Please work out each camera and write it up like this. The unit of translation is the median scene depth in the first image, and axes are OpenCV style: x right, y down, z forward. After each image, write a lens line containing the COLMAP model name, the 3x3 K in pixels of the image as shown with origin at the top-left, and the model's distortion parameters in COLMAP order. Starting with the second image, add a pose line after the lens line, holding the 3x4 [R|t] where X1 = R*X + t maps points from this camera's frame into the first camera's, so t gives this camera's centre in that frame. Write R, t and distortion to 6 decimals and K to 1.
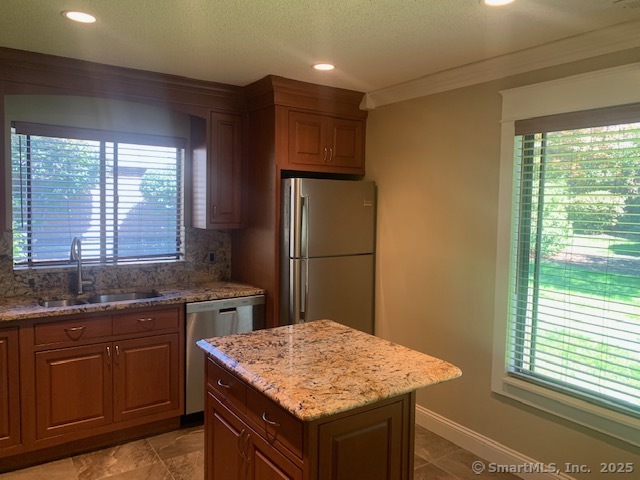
lens RADIAL K [[491.2, 0, 315.0], [0, 491.2, 235.0], [0, 0, 1]] dist [0.046507, -0.053630]
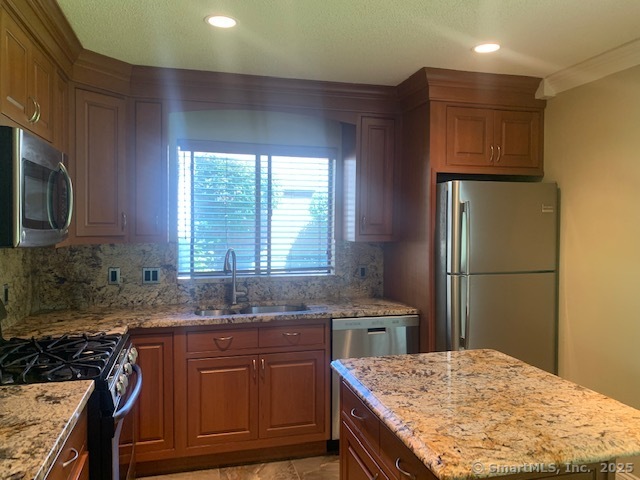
lens RADIAL K [[491.2, 0, 313.5], [0, 491.2, 237.9], [0, 0, 1]] dist [0.046507, -0.053630]
pose [[0.940431, -0.004375, -0.339956, 0.023907], [-0.008519, 0.999300, -0.036427, 0.018069], [0.339877, 0.037154, 0.939736, 0.103396]]
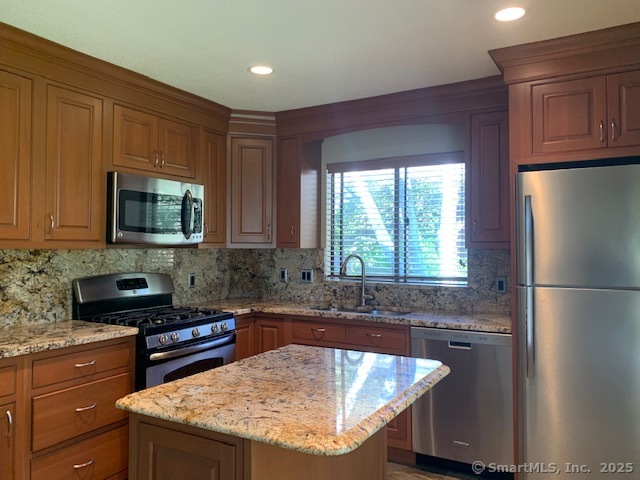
lens RADIAL K [[491.2, 0, 316.4], [0, 491.2, 236.4], [0, 0, 1]] dist [0.046507, -0.053630]
pose [[0.431915, -0.034987, -0.901235, 0.498697], [-0.051285, 0.996678, -0.063270, 0.038570], [0.900455, 0.073547, 0.428686, 0.432230]]
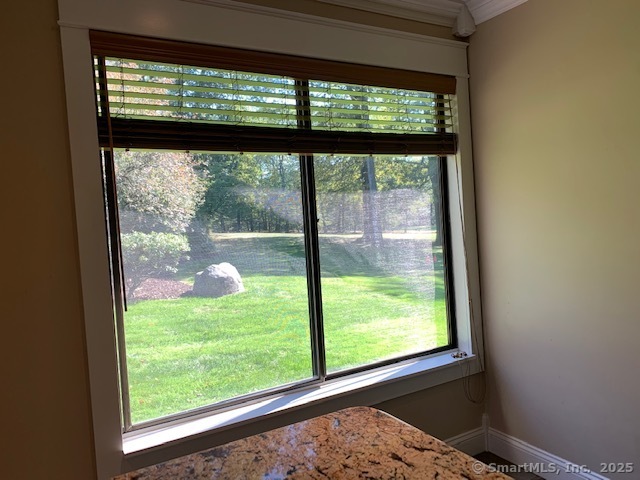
lens RADIAL K [[491.2, 0, 318.2], [0, 491.2, 238.7], [0, 0, 1]] dist [0.046507, -0.053630]
pose [[0.067414, -0.065066, 0.995601, -0.170731], [0.123452, 0.990747, 0.056390, 0.020282], [-0.990058, 0.119108, 0.074823, 0.600469]]
